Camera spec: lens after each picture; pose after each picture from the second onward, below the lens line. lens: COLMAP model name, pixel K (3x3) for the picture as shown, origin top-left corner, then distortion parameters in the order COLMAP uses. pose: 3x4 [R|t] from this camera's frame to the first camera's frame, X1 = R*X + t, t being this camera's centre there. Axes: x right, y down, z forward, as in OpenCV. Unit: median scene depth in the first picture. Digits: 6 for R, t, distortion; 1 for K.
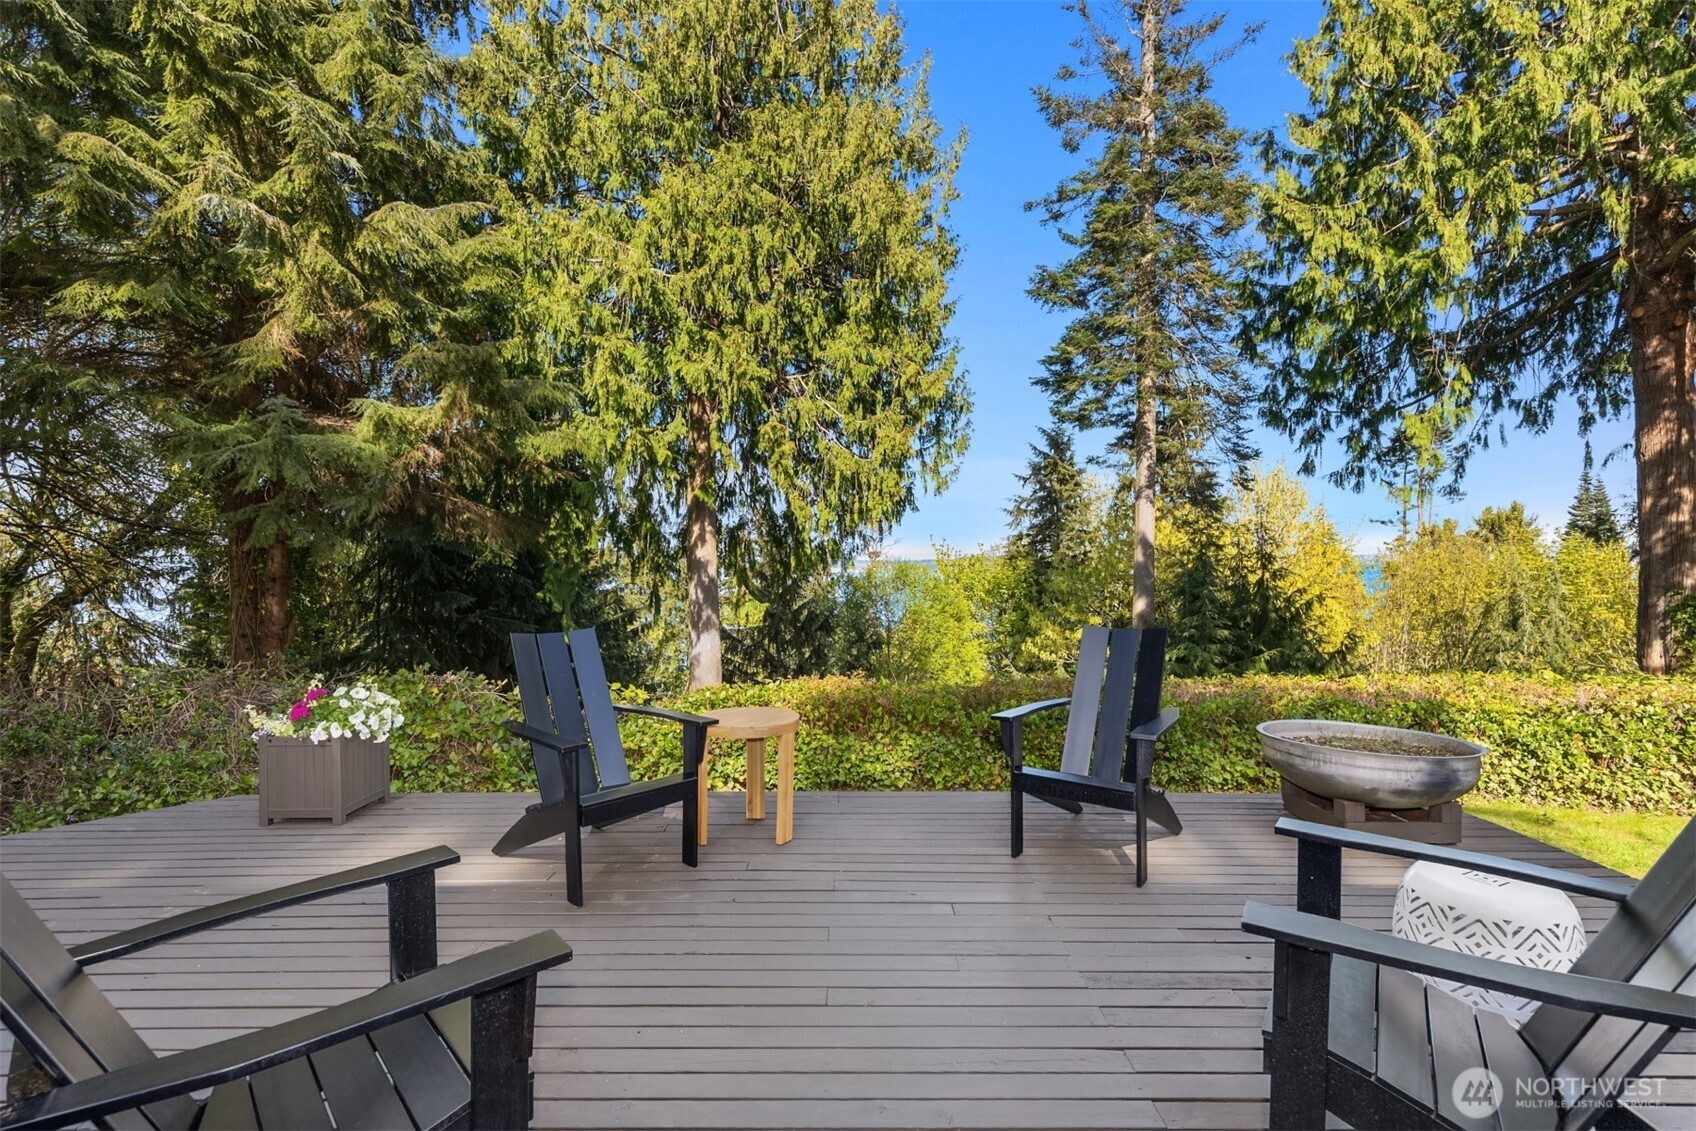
lens RADIAL K [[802.6, 0, 848.0], [0, 802.6, 565.5], [0, 0, 1]] dist [-0.001253, 0.017402]
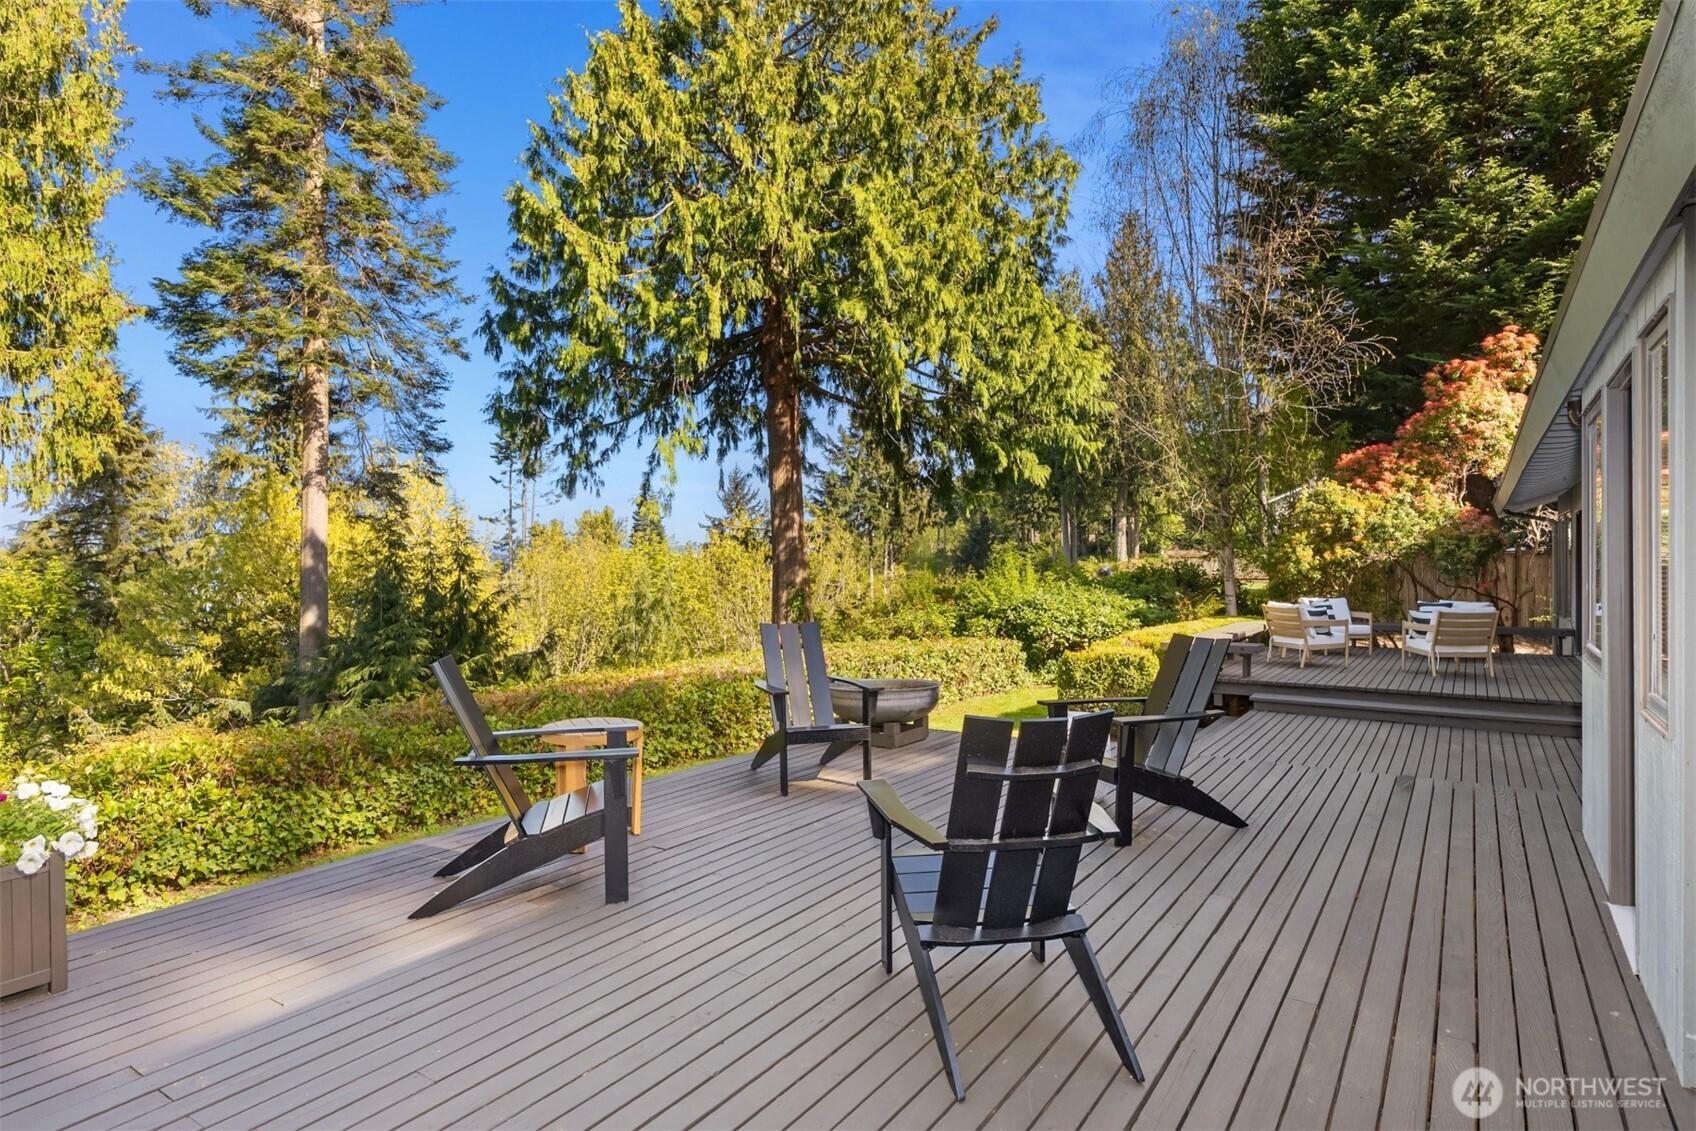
lens RADIAL K [[952.9, 0, 848.0], [0, 952.9, 565.5], [0, 0, 1]] dist [0.000396, 0.001151]
pose [[0.549025, -0.011687, 0.835724, -0.164841], [0.005956, 0.999932, 0.010071, -0.010598], [-0.835785, -0.000552, 0.549057, 0.012240]]
